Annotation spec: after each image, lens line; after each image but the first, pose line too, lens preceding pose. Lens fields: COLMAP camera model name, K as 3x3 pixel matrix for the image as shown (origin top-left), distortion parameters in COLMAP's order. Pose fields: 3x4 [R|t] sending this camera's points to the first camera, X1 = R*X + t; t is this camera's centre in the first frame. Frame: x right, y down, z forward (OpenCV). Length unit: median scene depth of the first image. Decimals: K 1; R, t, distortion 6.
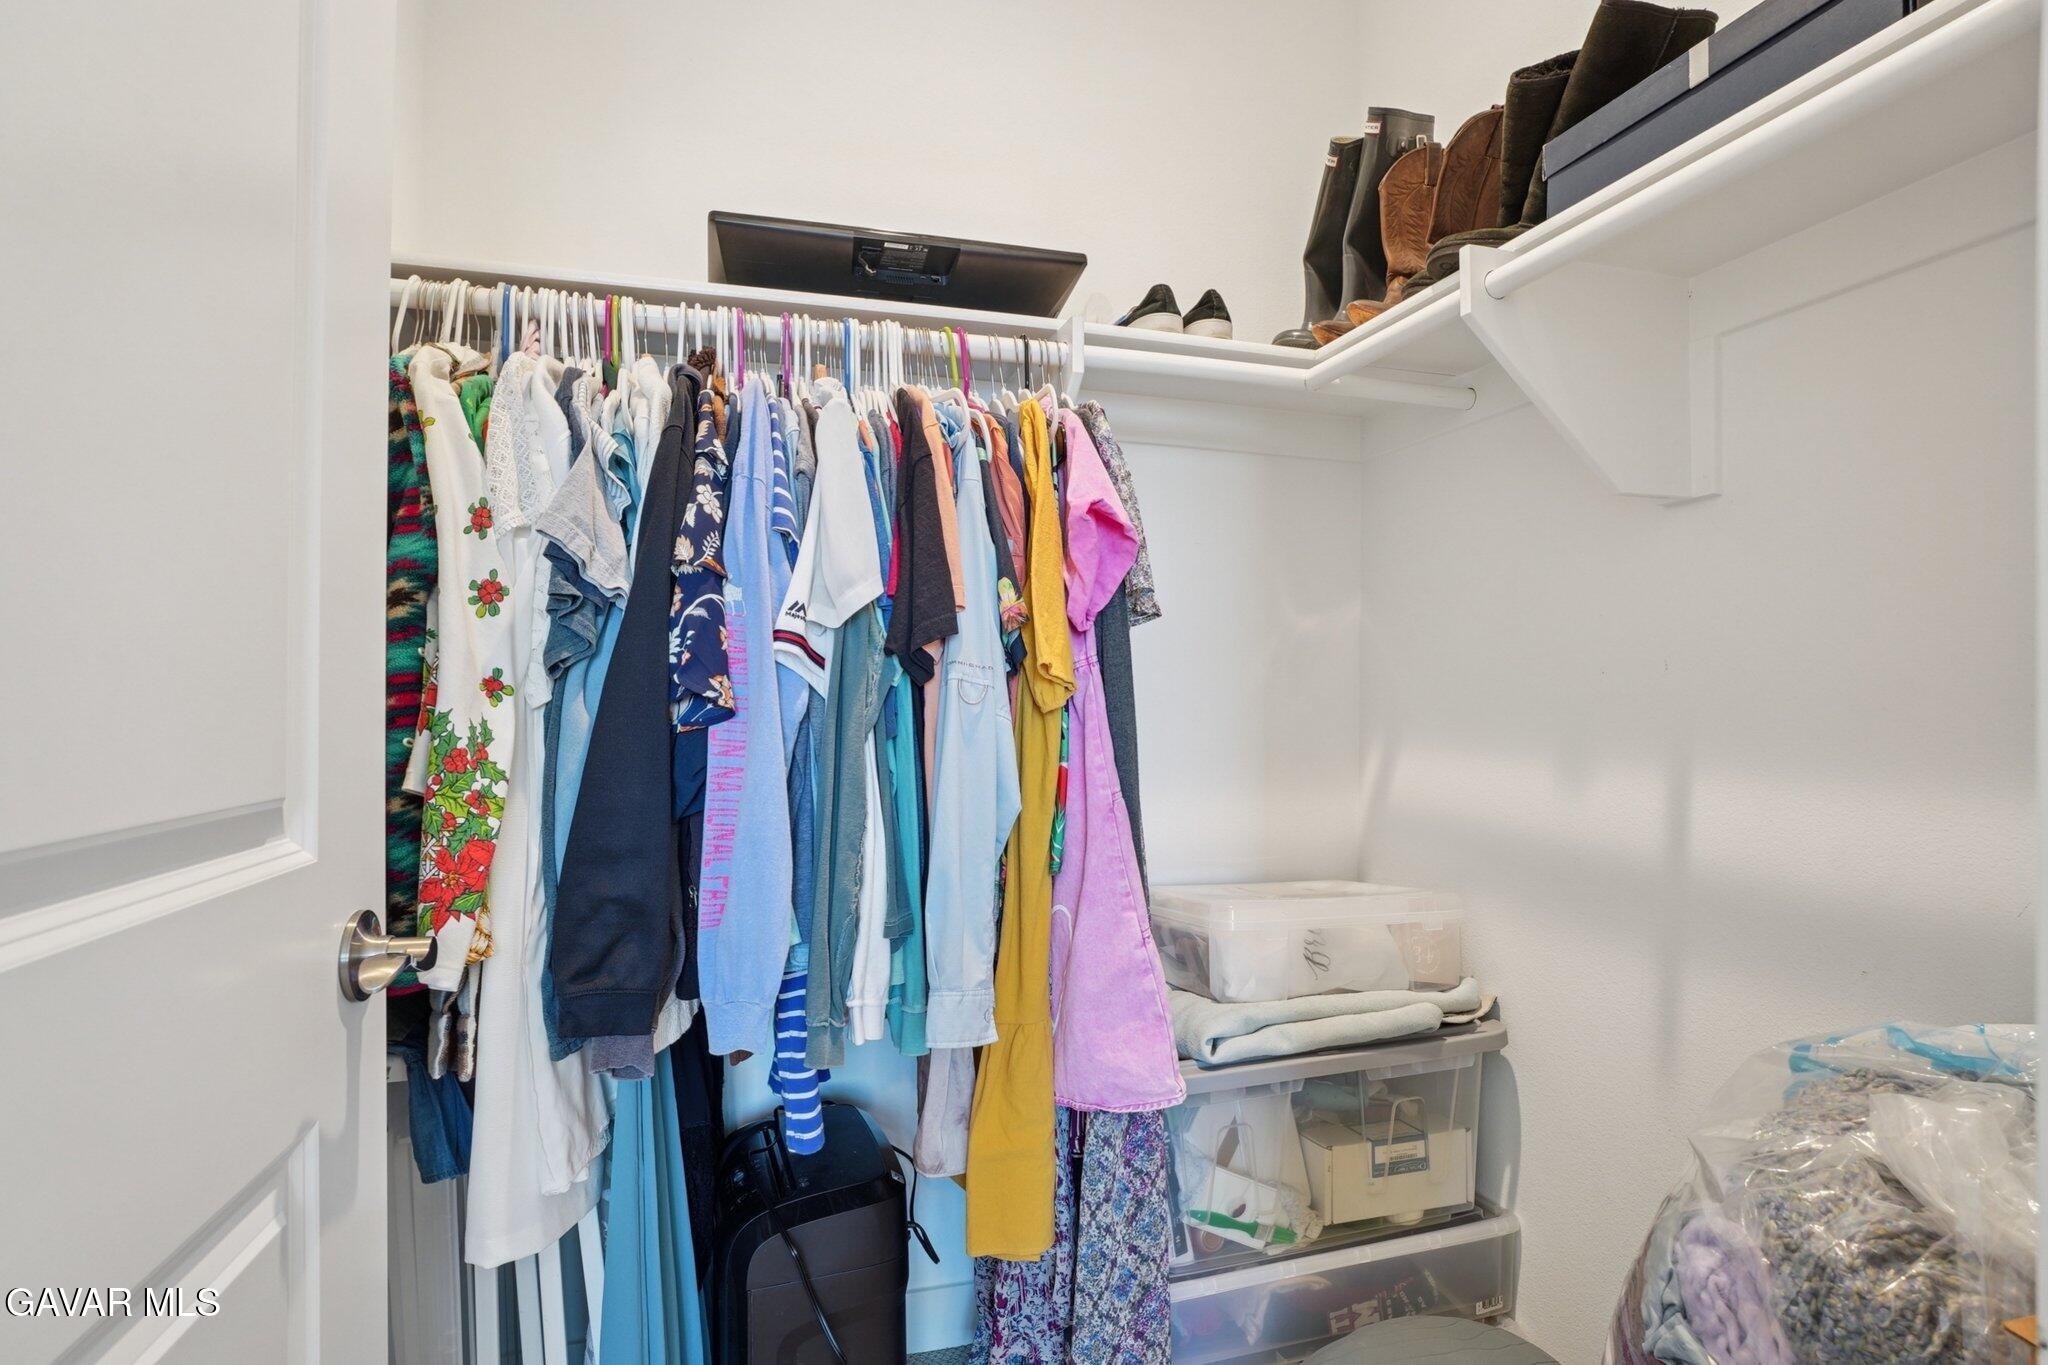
lens RADIAL K [[1014.4, 0, 1024.0], [0, 1014.4, 682.5], [0, 0, 1]] dist [-0.039434, 0.000313]
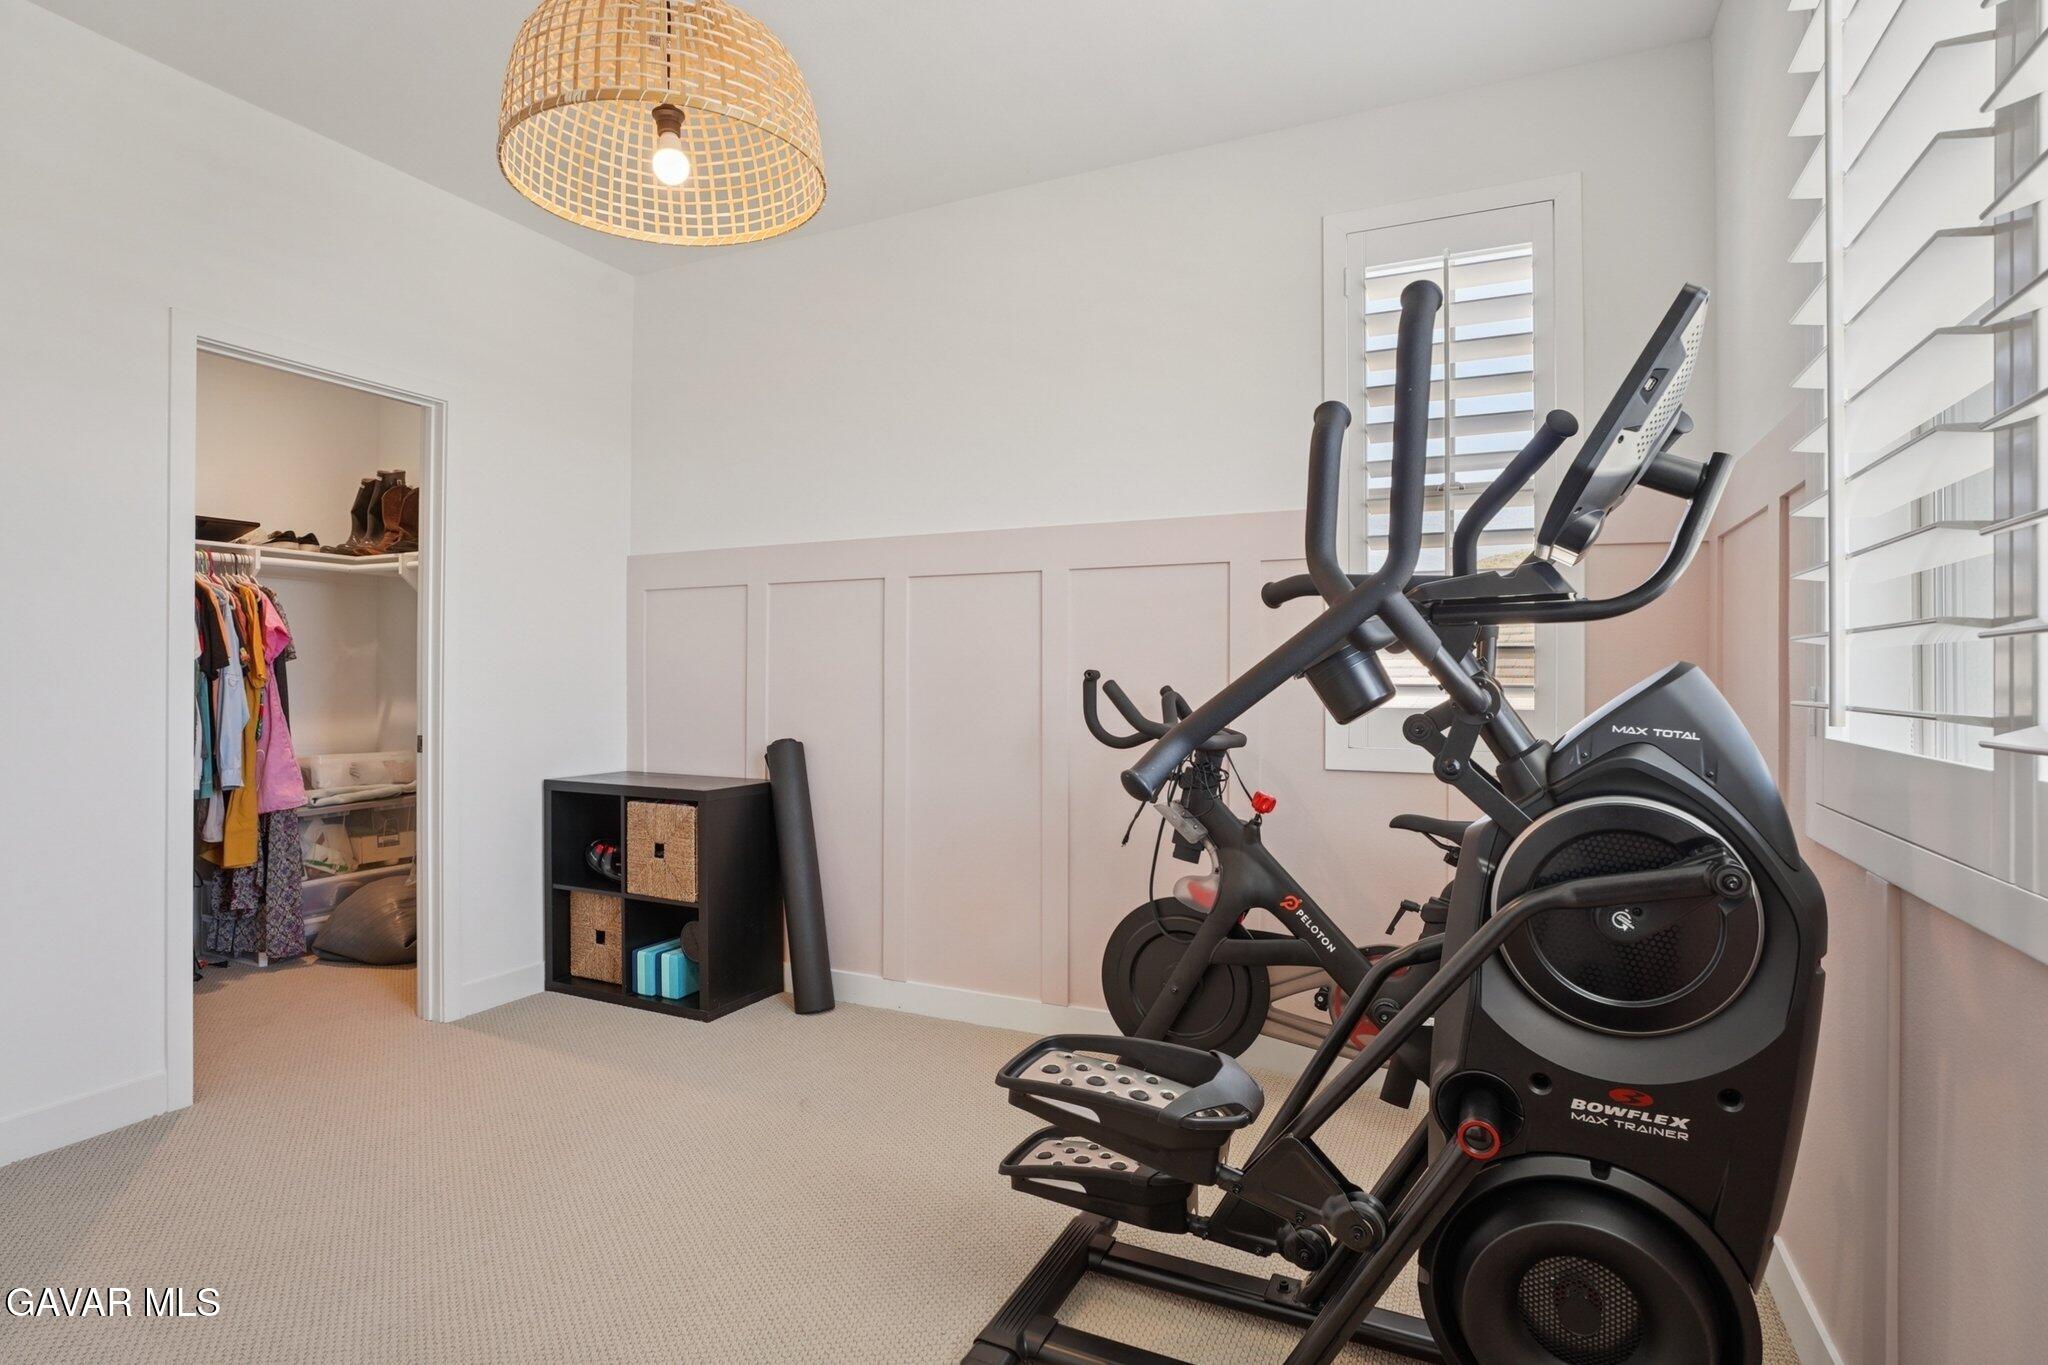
lens RADIAL K [[1014.4, 0, 1024.0], [0, 1014.4, 682.5], [0, 0, 1]] dist [-0.039434, 0.000313]
pose [[0.666060, -0.008140, 0.745853, -0.588071], [-0.009335, 0.999771, 0.019248, -0.061050], [-0.745839, -0.019783, 0.665832, -2.450668]]
